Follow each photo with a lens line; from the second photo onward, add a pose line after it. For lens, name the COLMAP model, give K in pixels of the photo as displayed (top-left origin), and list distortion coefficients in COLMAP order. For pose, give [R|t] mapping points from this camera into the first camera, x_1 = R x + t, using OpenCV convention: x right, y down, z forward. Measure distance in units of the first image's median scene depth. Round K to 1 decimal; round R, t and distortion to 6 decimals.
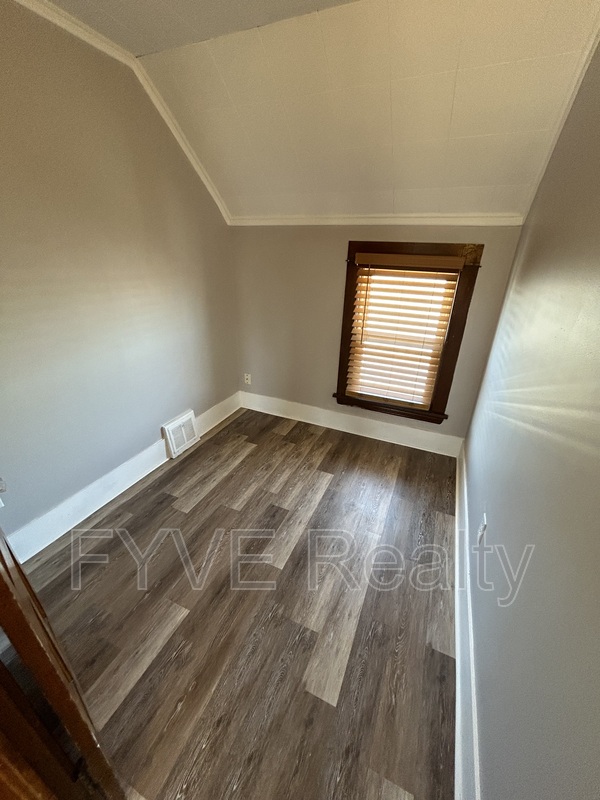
lens RADIAL K [[321.6, 0, 301.3], [0, 321.6, 401.3], [0, 0, 1]] dist [-0.003796, 0.000164]
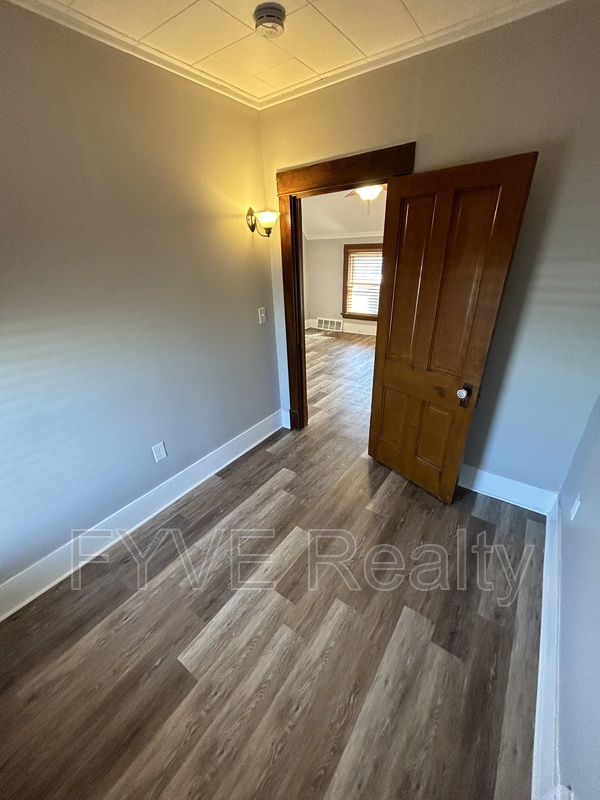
lens RADIAL K [[321.6, 0, 301.3], [0, 321.6, 401.3], [0, 0, 1]] dist [-0.003796, 0.000164]
pose [[-0.978242, -0.081019, 0.190993, -0.209074], [0.099655, 0.623936, 0.775095, -0.532479], [-0.181965, 0.777264, -0.602287, 1.059877]]
